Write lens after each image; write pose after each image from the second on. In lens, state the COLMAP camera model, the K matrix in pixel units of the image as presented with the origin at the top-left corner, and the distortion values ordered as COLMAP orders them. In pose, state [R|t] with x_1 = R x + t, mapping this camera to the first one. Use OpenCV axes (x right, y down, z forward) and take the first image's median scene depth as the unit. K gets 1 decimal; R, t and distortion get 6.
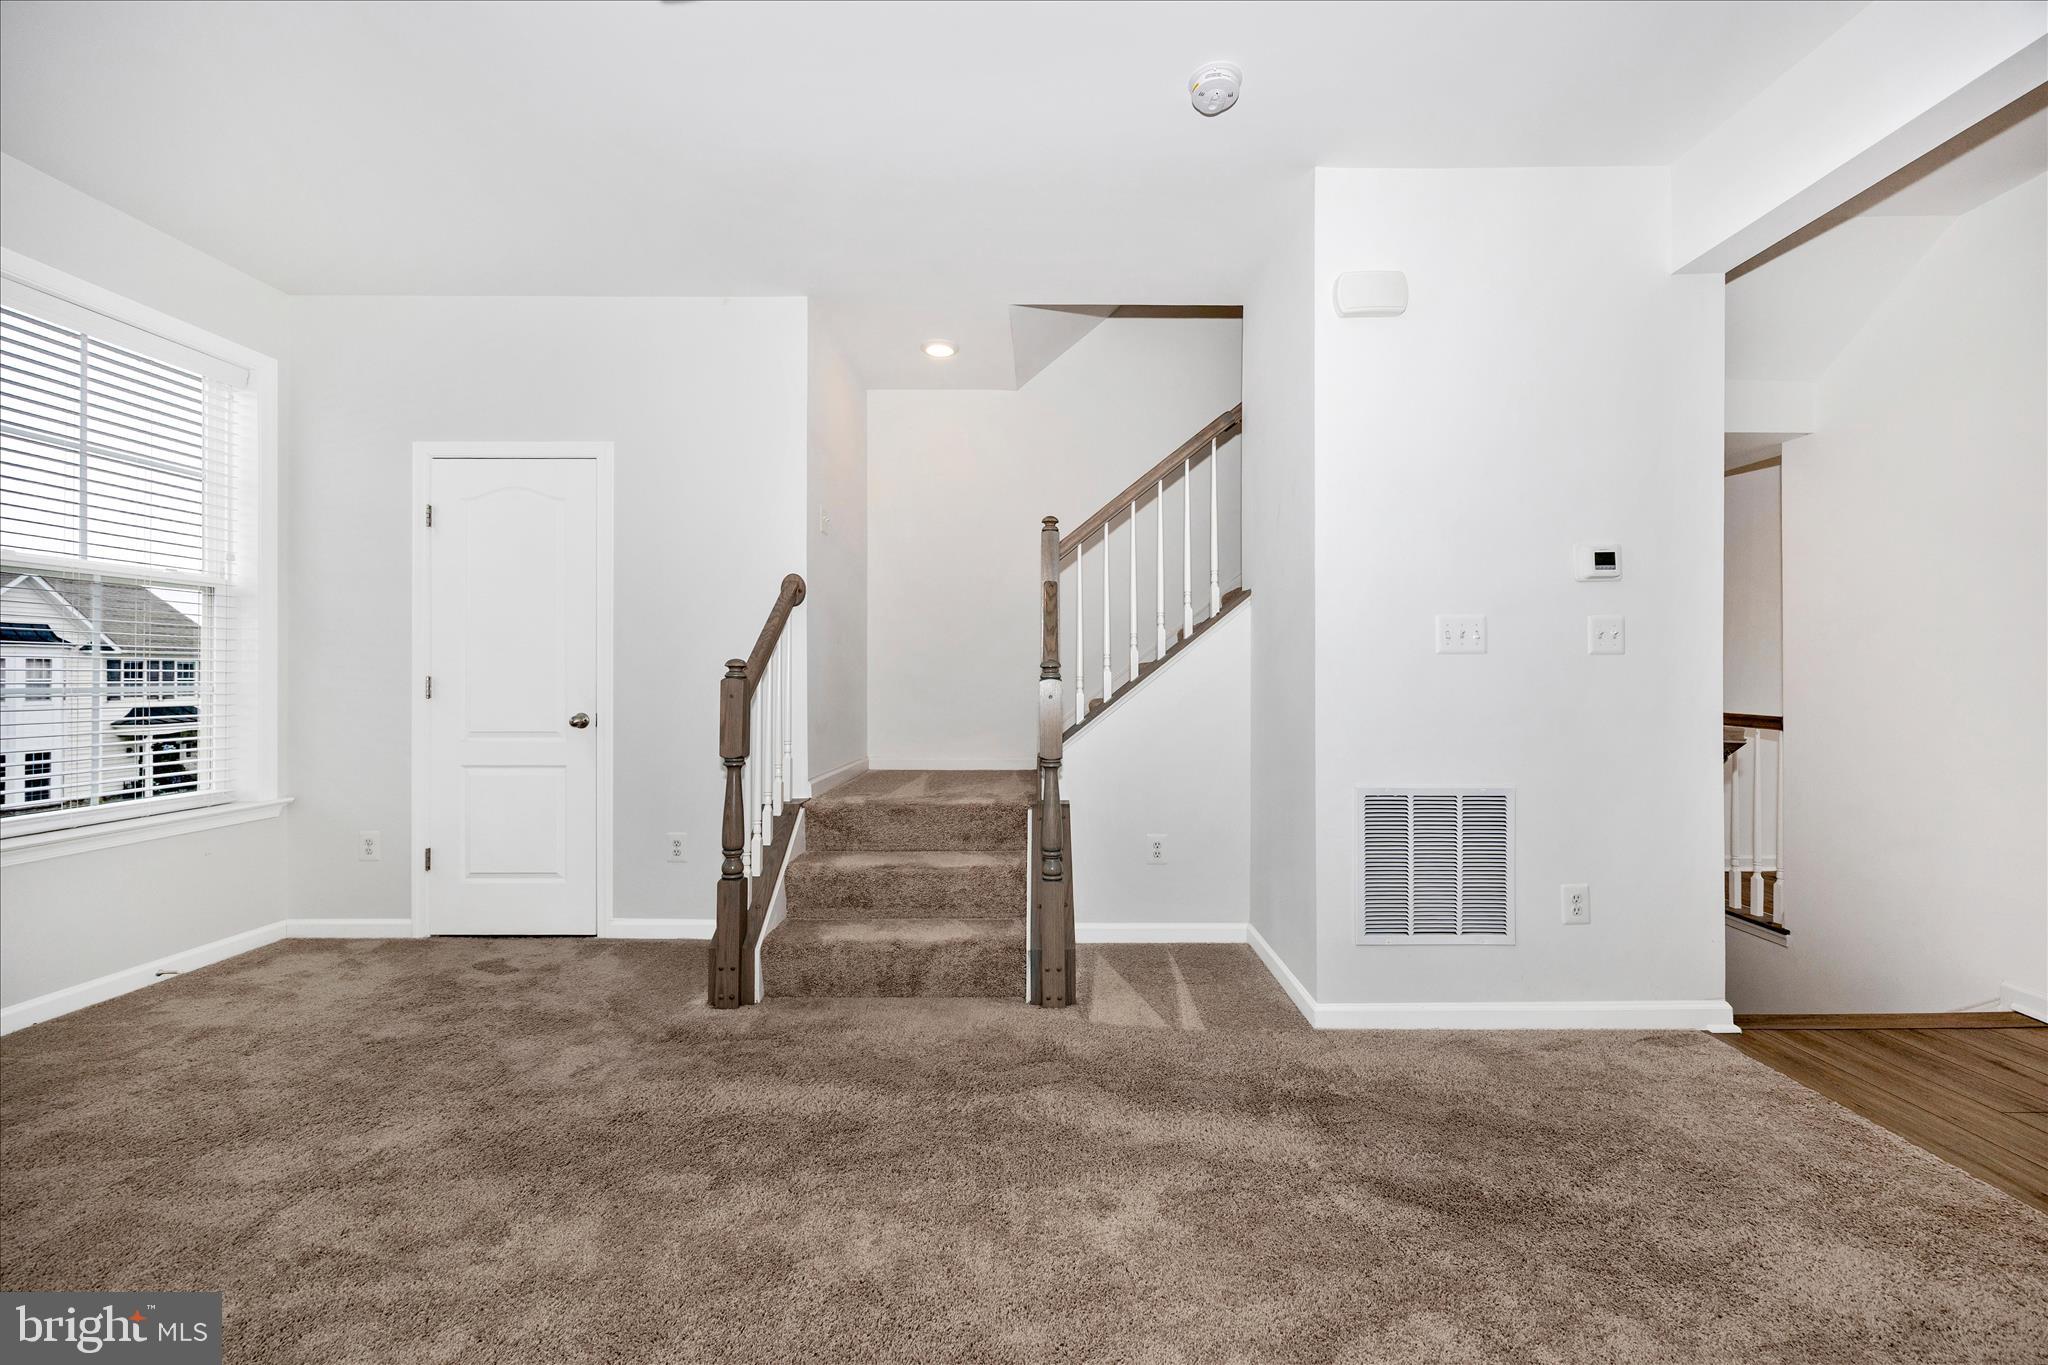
lens RADIAL K [[789.0, 0, 1029.4], [0, 789.0, 666.4], [0, 0, 1]] dist [0.001950, -0.000007]
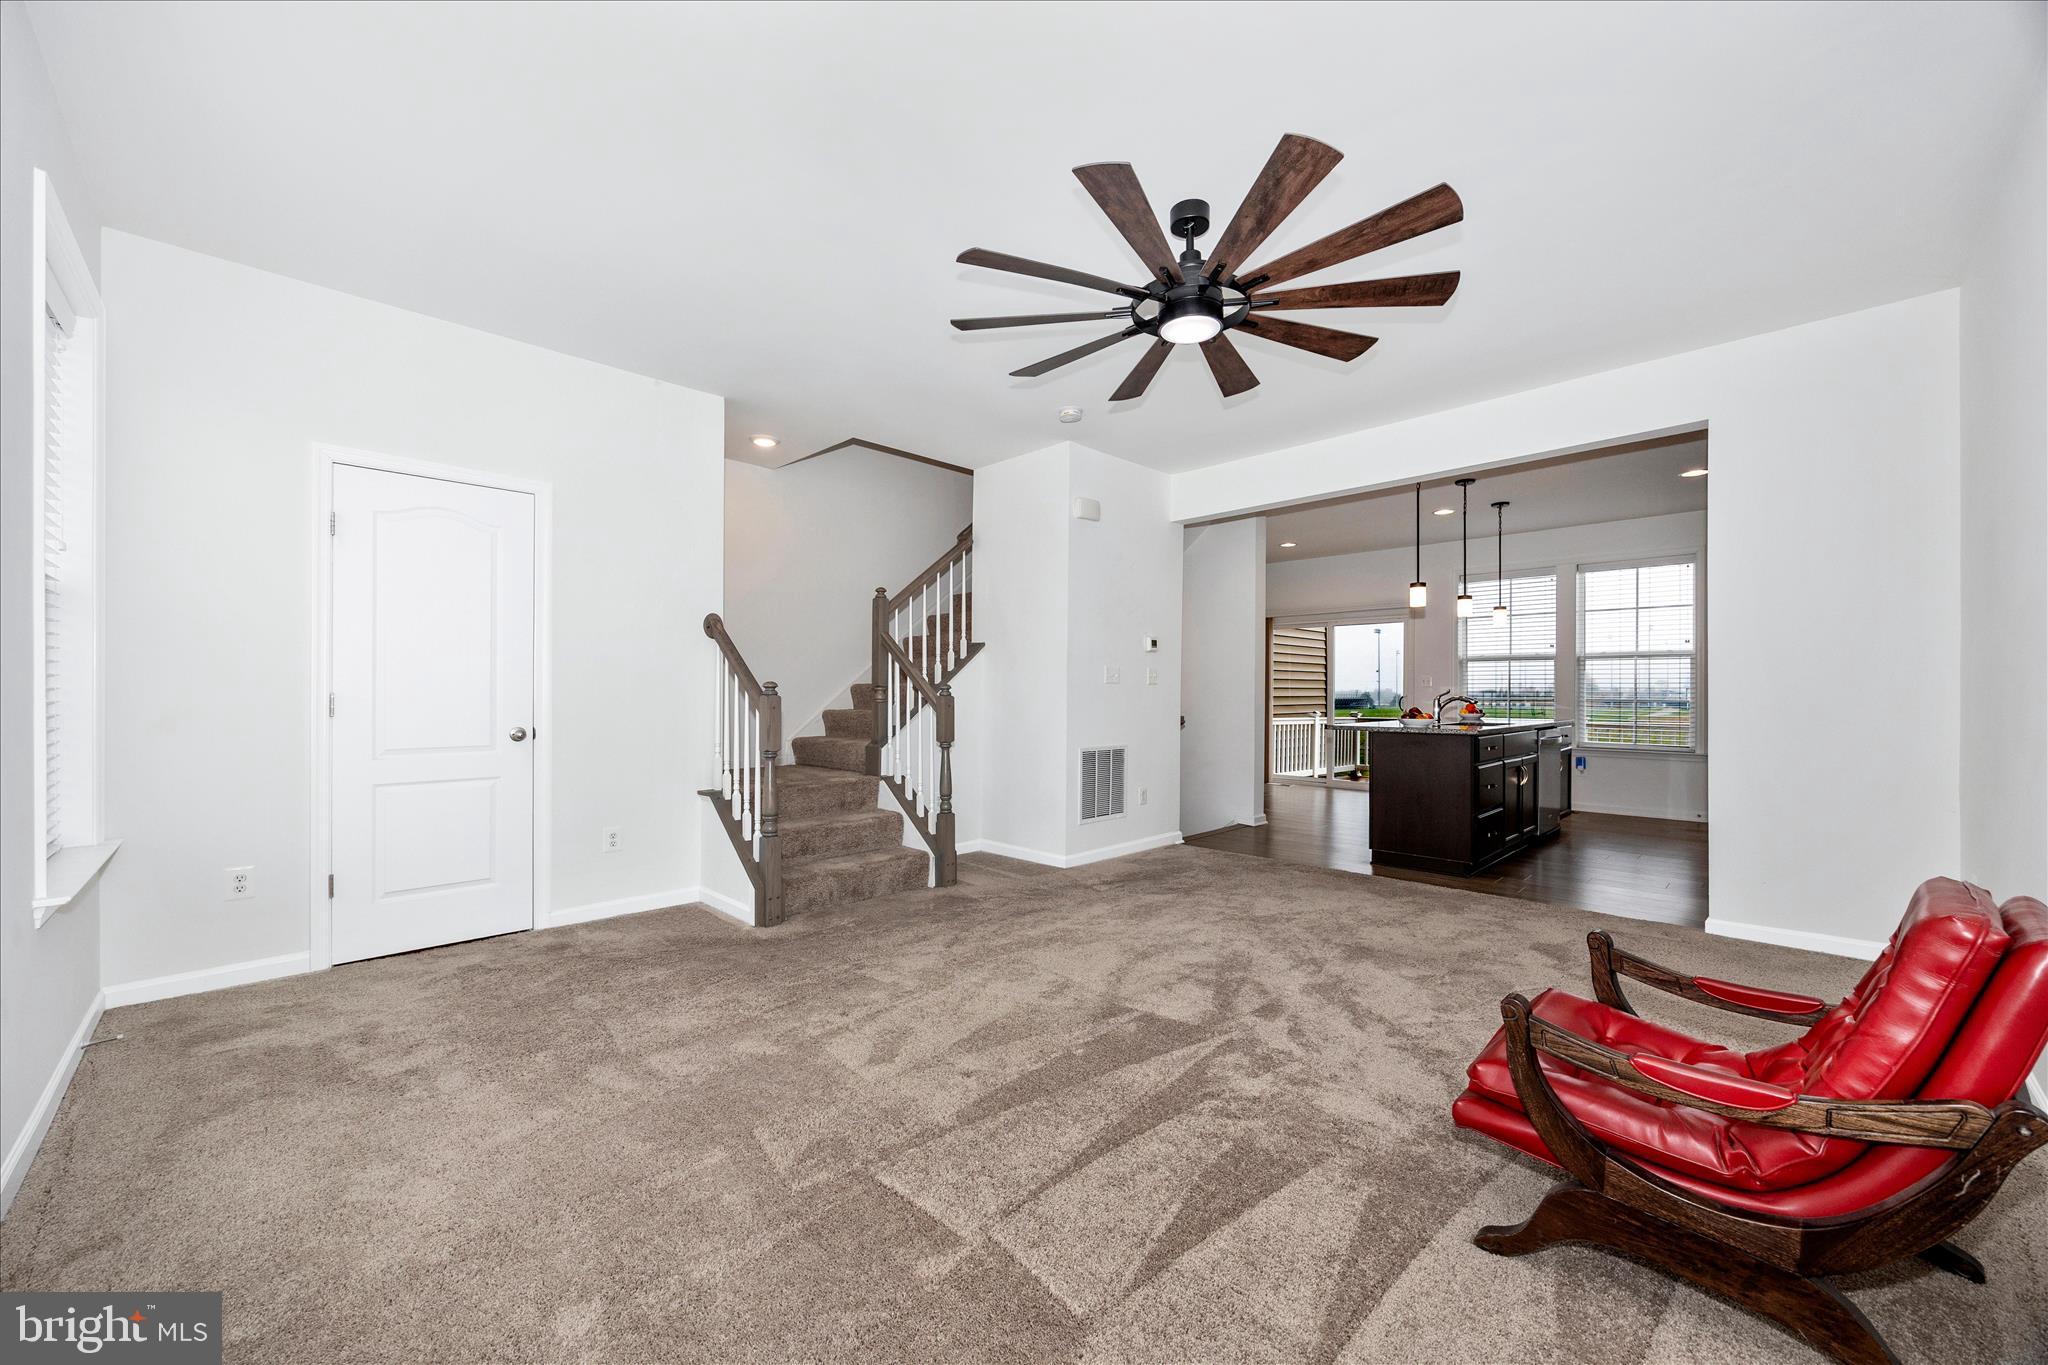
lens RADIAL K [[789.0, 0, 1026.3], [0, 789.0, 684.9], [0, 0, 1]] dist [0.001950, -0.000007]
pose [[0.708488, 0.008244, 0.705675, -0.859925], [-0.014949, 0.999883, 0.003328, -0.013685], [-0.705564, -0.012907, 0.708528, -0.268231]]
